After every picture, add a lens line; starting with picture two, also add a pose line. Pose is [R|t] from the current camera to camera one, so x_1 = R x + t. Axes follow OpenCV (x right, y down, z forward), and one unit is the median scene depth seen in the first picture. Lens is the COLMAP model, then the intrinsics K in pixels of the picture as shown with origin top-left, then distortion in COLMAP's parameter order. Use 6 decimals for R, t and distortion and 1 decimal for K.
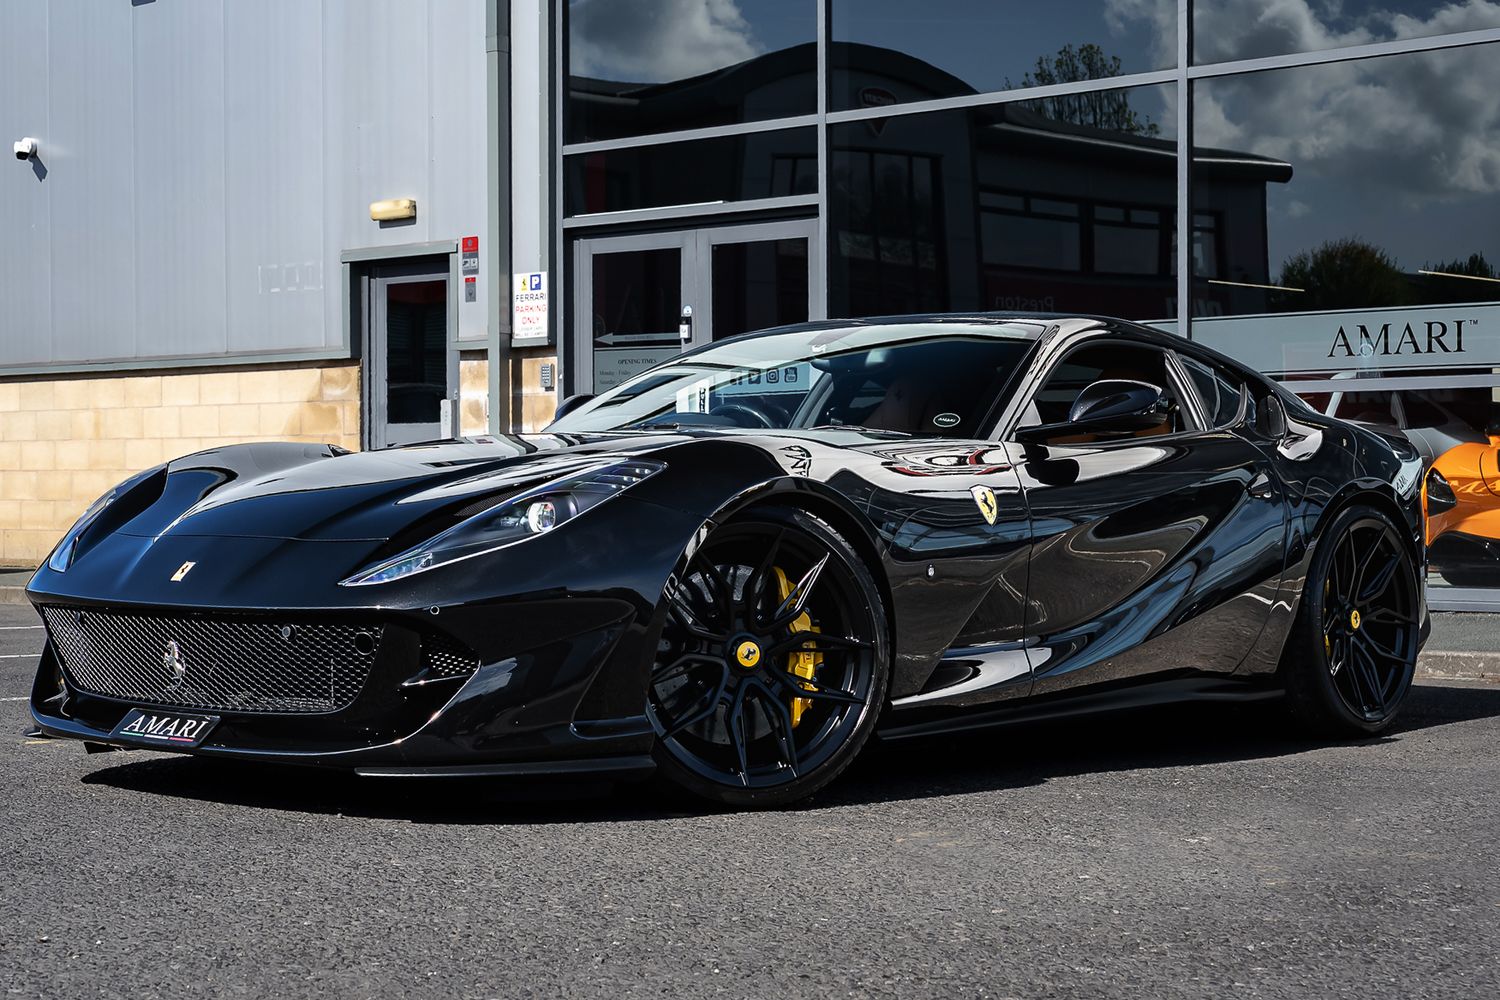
lens RADIAL K [[2812.2, 0, 750.0], [0, 2812.2, 500.0], [0, 0, 1]] dist [0.037597, -0.112433]
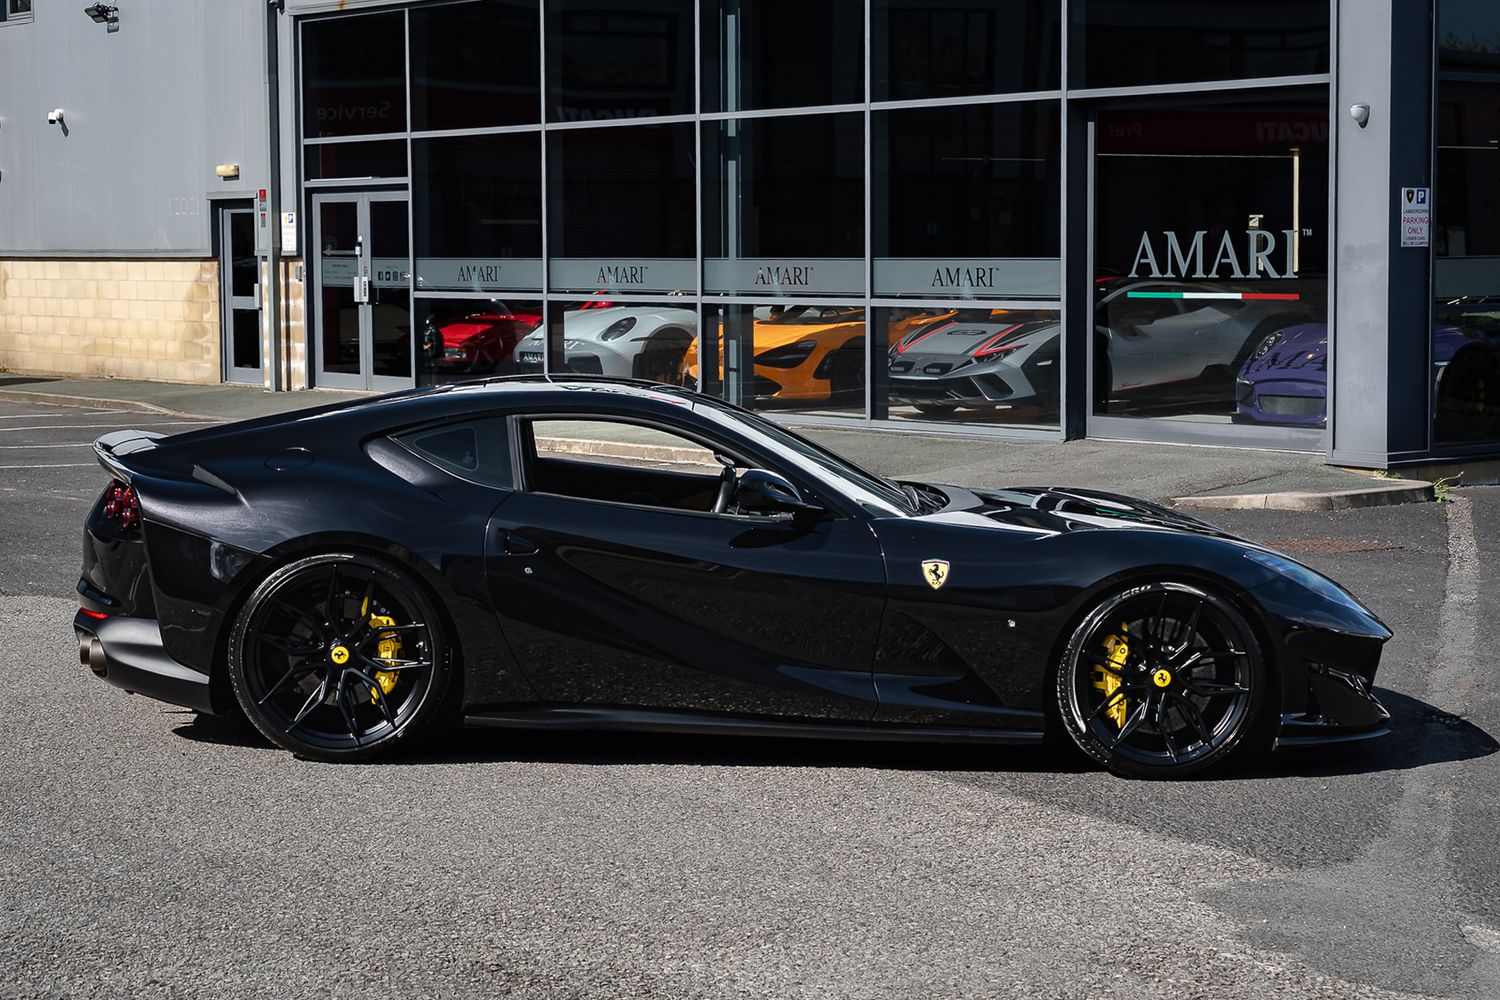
lens RADIAL K [[3241.1, 0, 755.9], [0, 3241.1, 479.3], [0, 0, 1]] dist [0.004076, 0.190052]
pose [[0.984495, 0.011521, -0.175034, 0.731056], [0.000453, 0.997671, 0.068215, -0.070321], [0.175412, -0.067236, 0.982196, -1.202923]]
